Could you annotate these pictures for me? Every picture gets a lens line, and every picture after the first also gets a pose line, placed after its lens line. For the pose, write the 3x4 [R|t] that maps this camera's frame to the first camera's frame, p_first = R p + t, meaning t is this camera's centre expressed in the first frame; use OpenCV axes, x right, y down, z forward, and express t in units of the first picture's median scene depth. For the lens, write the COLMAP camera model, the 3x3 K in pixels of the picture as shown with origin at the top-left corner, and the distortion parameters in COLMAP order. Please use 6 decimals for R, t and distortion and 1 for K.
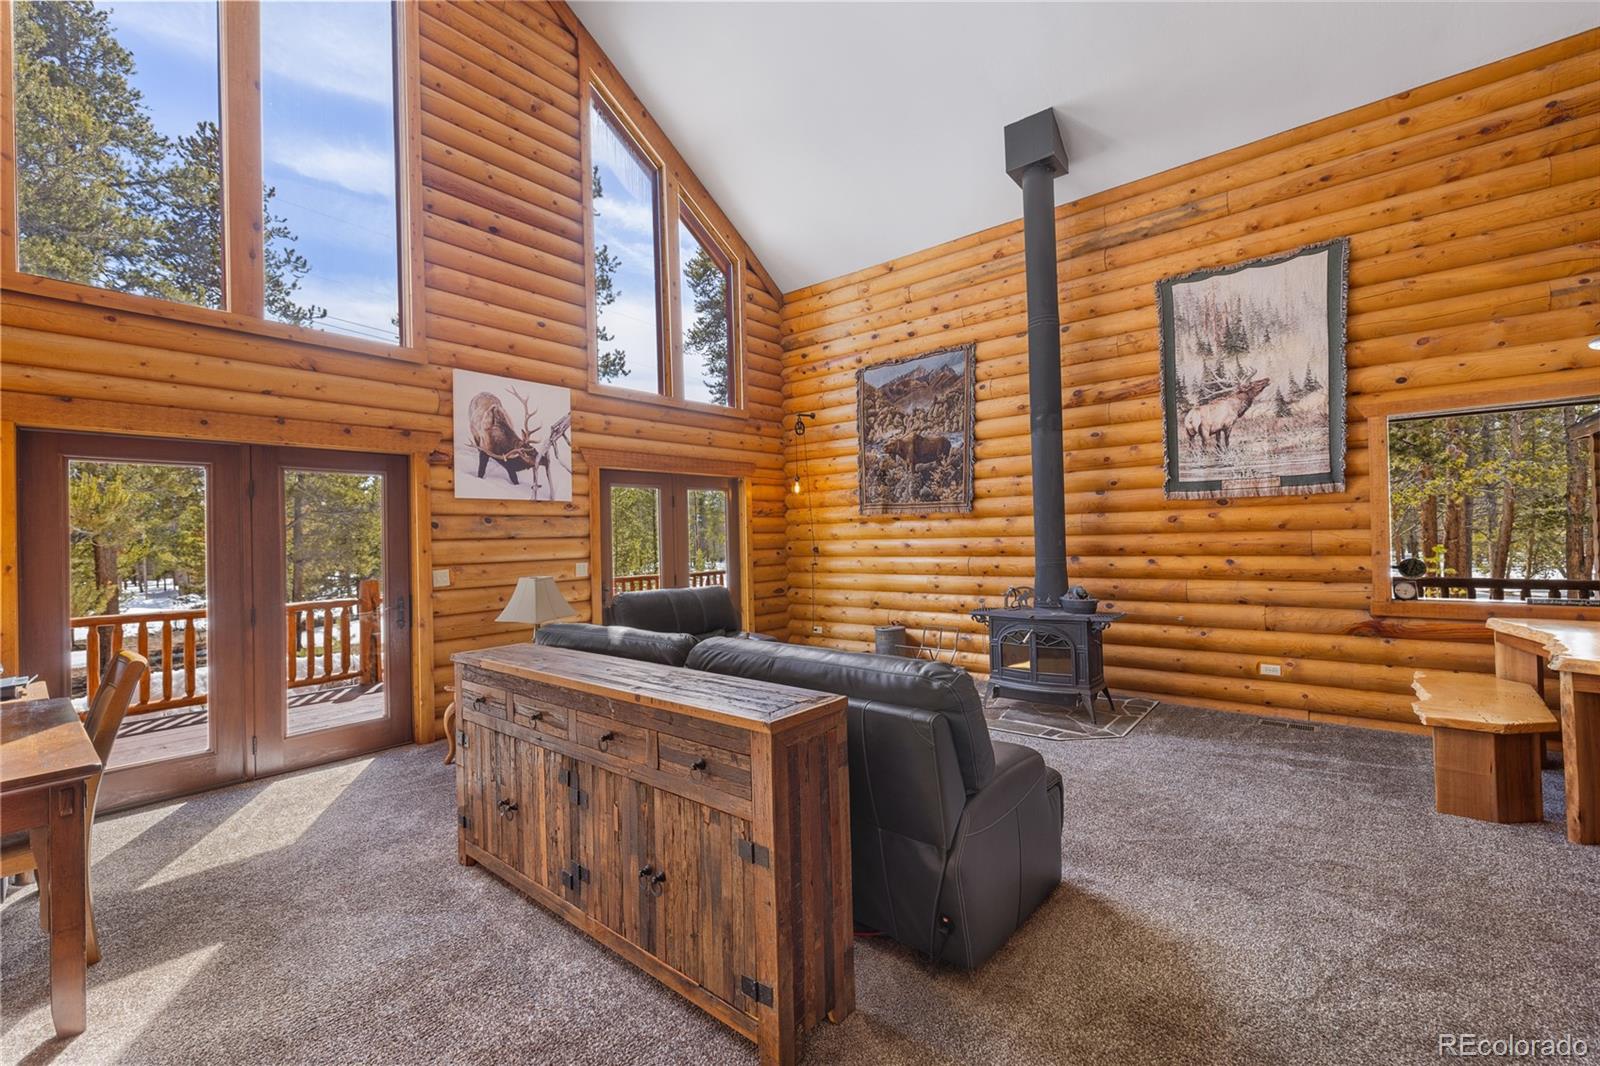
lens RADIAL K [[665.6, 0, 785.0], [0, 665.6, 525.0], [0, 0, 1]] dist [-0.002864, 0.000728]
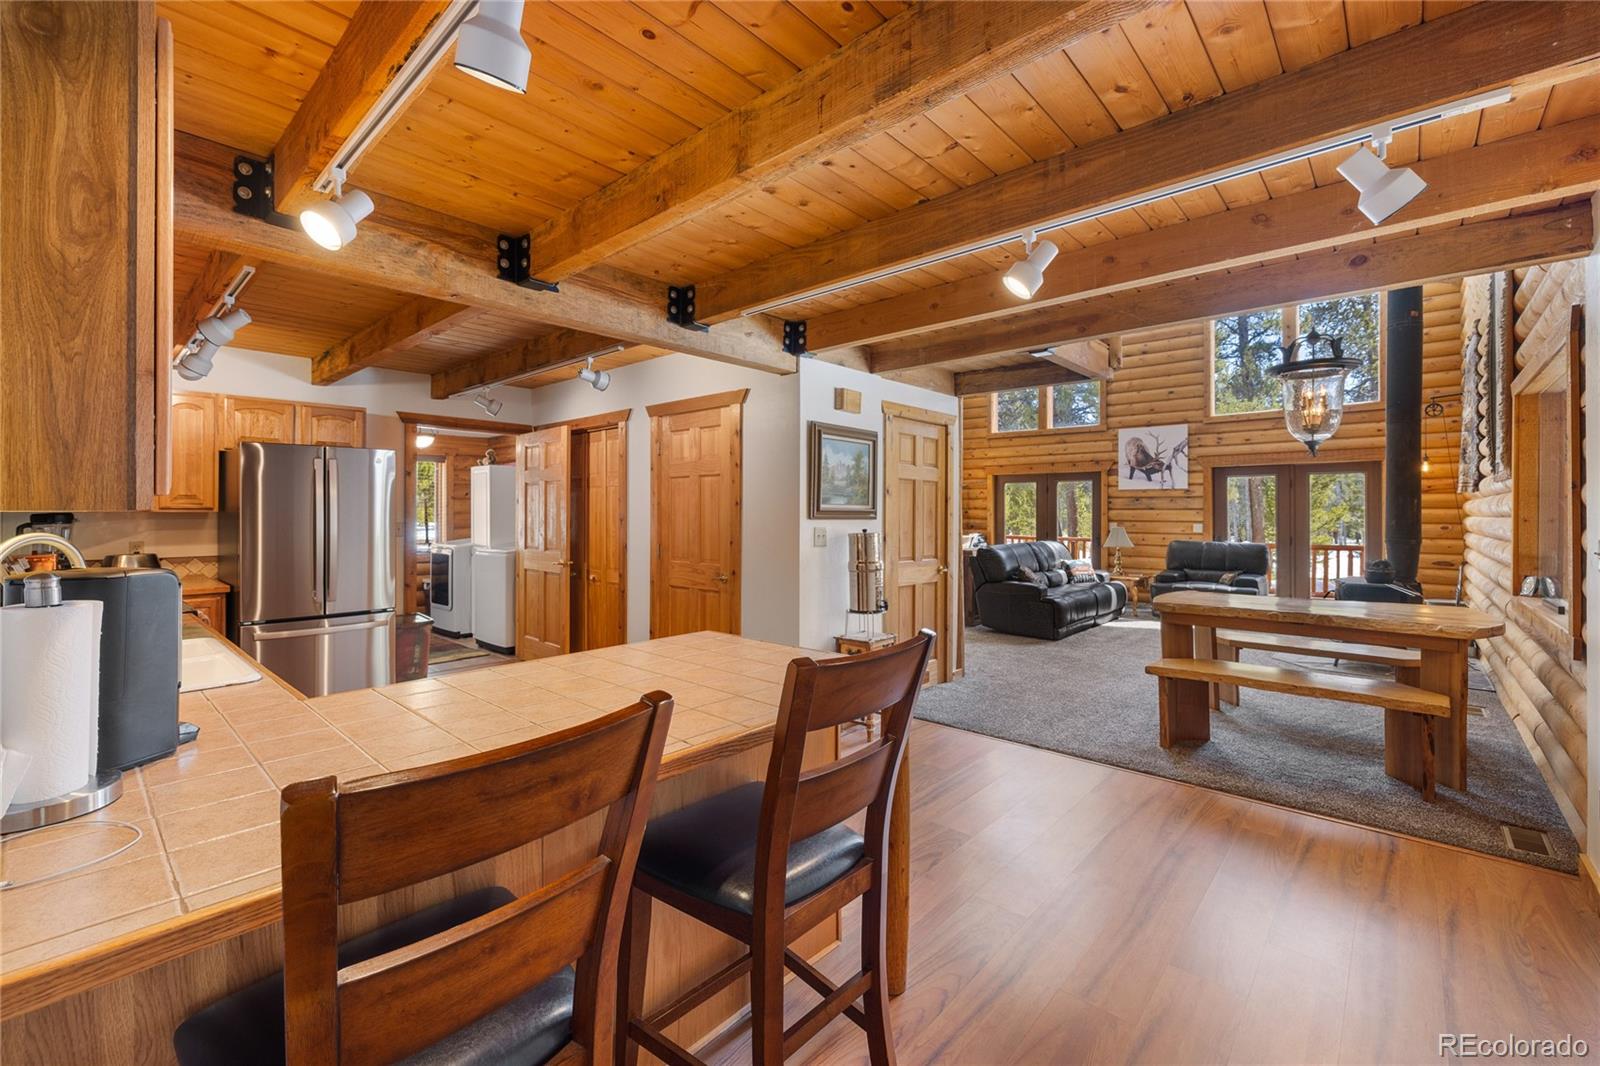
lens RADIAL K [[665.6, 0, 787.0], [0, 665.6, 509.3], [0, 0, 1]] dist [-0.002864, 0.000728]
pose [[-0.042614, 0.021242, -0.998866, 1.544886], [0.014863, 0.999677, 0.020625, -0.033730], [0.998981, -0.013967, -0.042916, 0.017228]]
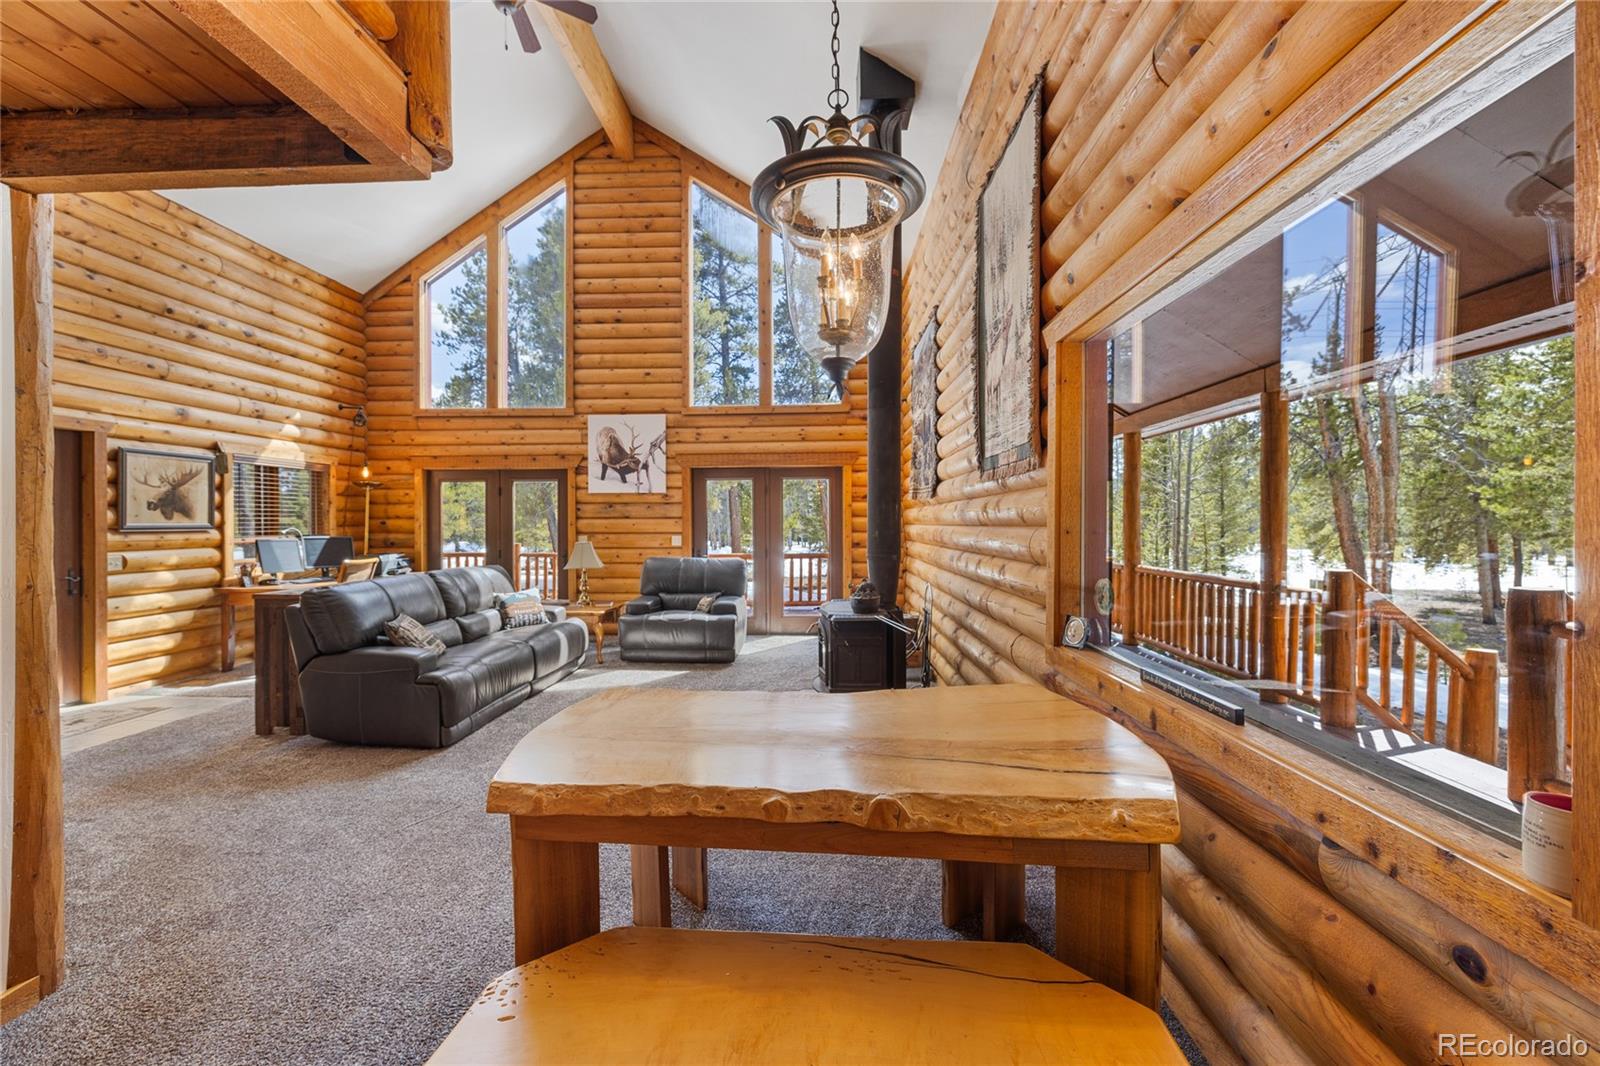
lens RADIAL K [[665.6, 0, 784.1], [0, 665.6, 524.6], [0, 0, 1]] dist [-0.002864, 0.000728]
pose [[0.599609, 0.025638, -0.799882, 1.030433], [0.001632, 0.999445, 0.033257, -0.014751], [0.800291, -0.021247, 0.599235, 0.354242]]
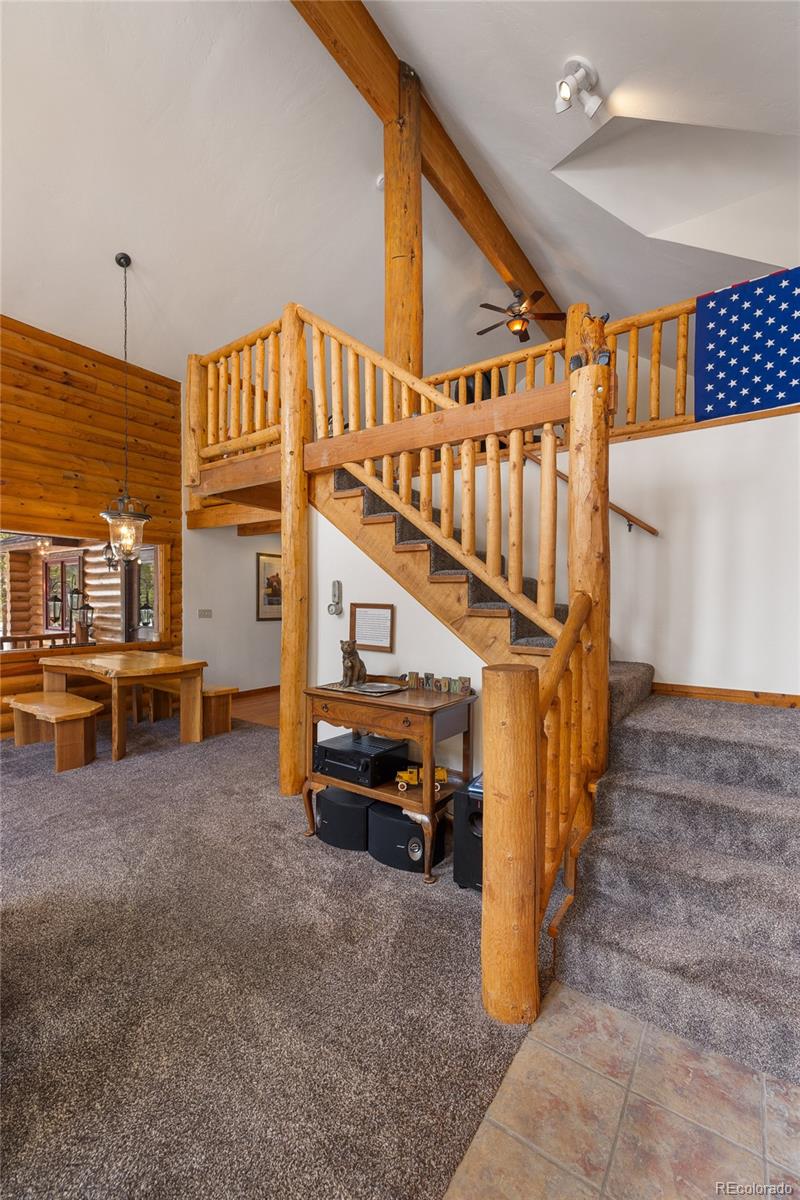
lens RADIAL K [[499.2, 0, 395.8], [0, 499.2, 606.8], [0, 0, 1]] dist [-0.002864, 0.000728]
pose [[-0.089276, 0.010640, 0.995950, -0.225996], [-0.018337, 0.999756, -0.012324, 0.006609], [-0.995838, -0.019363, -0.089059, 0.164844]]
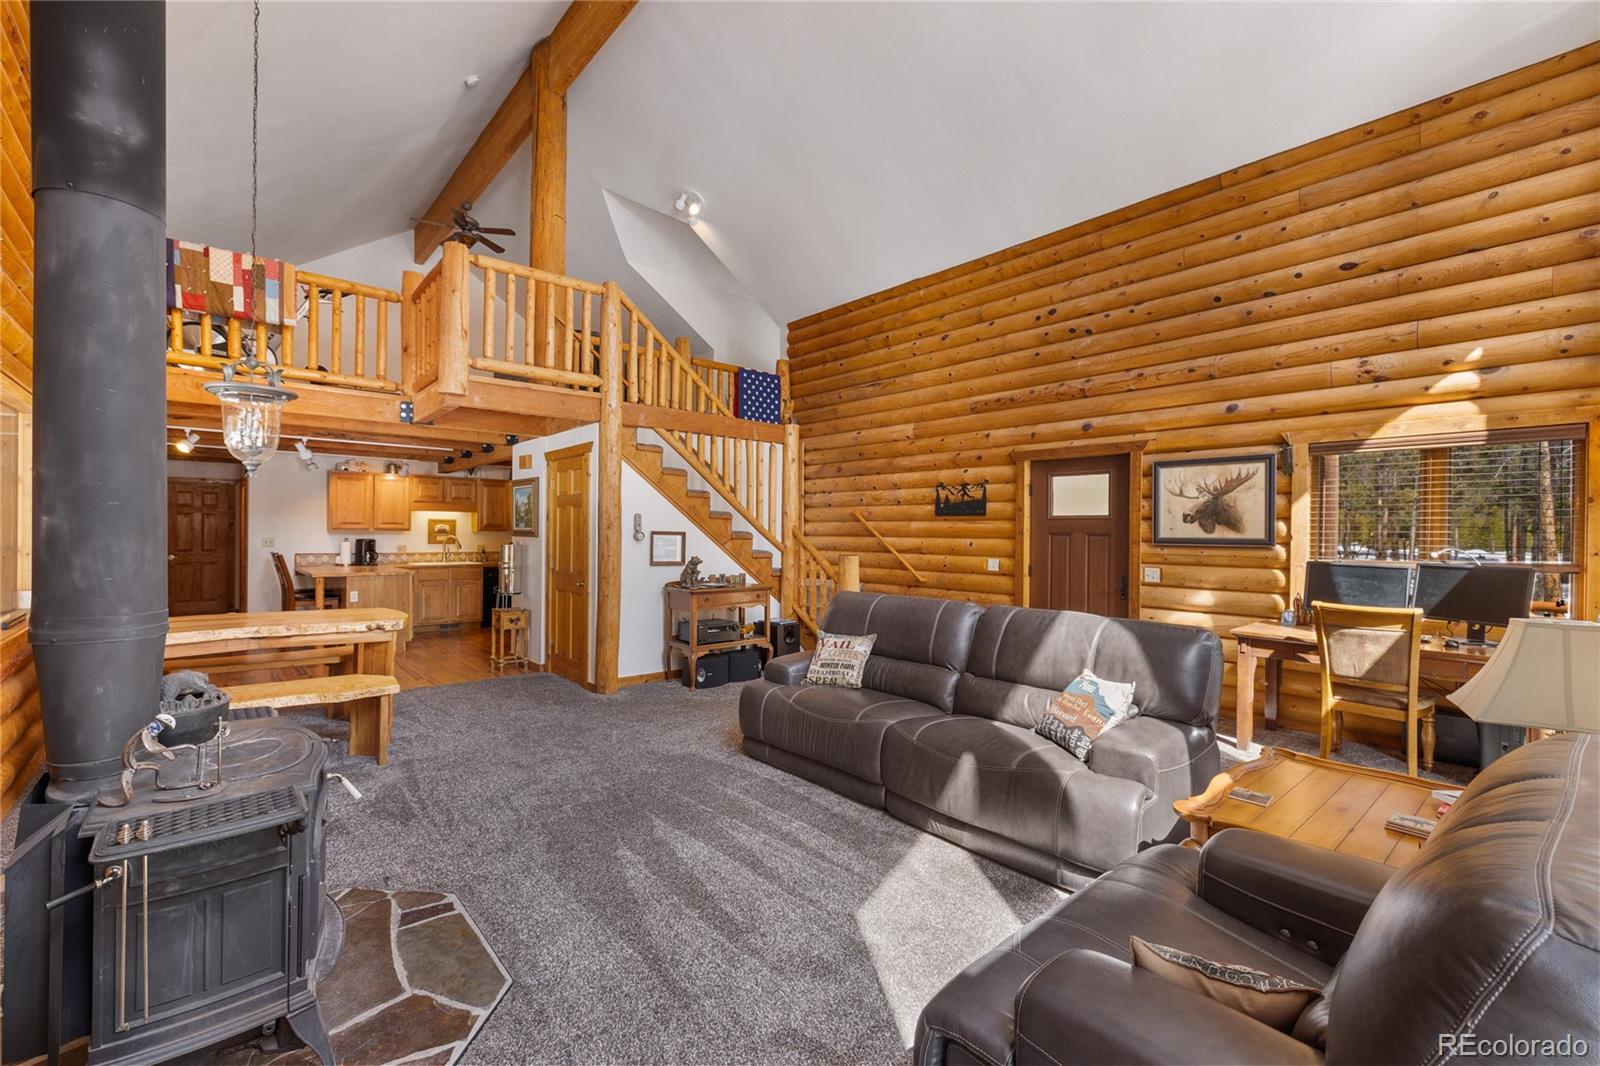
lens RADIAL K [[665.6, 0, 787.8], [0, 665.6, 531.5], [0, 0, 1]] dist [-0.002864, 0.000728]
pose [[-0.988470, 0.015859, 0.150582, 0.018939], [0.013022, 0.999719, -0.019802, 0.021079], [-0.150854, -0.017613, -0.988399, 1.265150]]
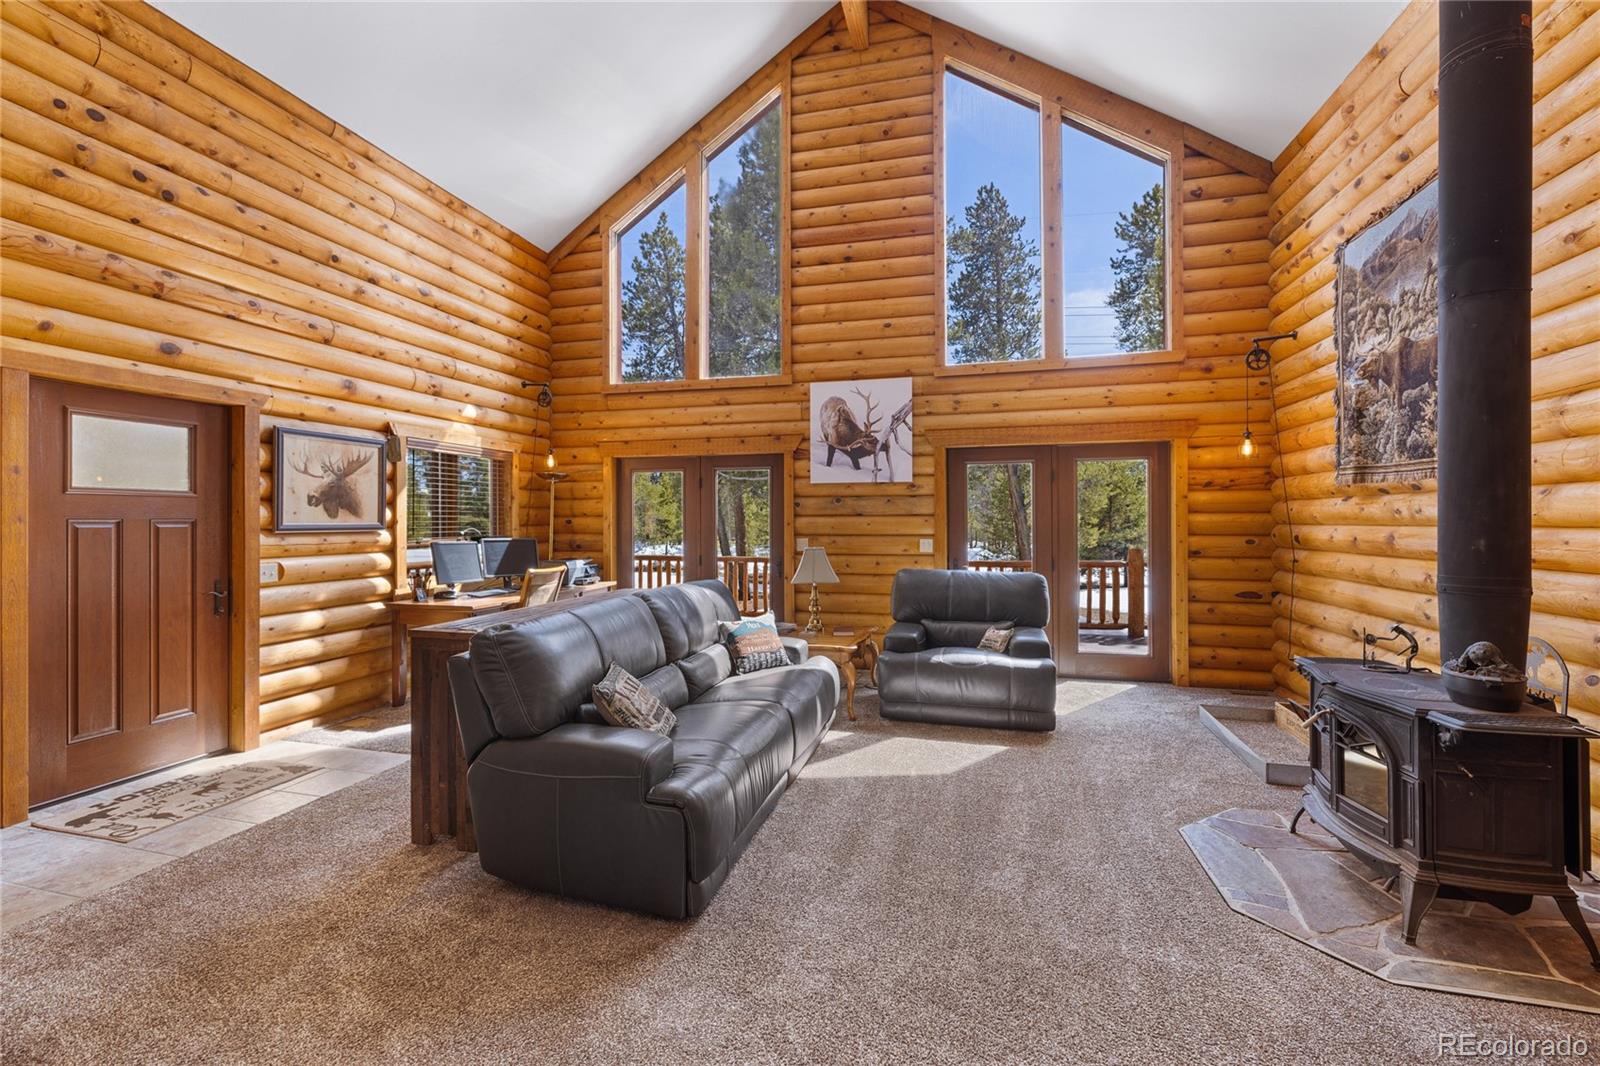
lens RADIAL K [[665.6, 0, 788.5], [0, 665.6, 522.1], [0, 0, 1]] dist [-0.002864, 0.000728]
pose [[0.423481, 0.025294, -0.905552, 0.601522], [0.007403, 0.999480, 0.031379, -0.005587], [0.905875, -0.019992, 0.423073, 0.372672]]
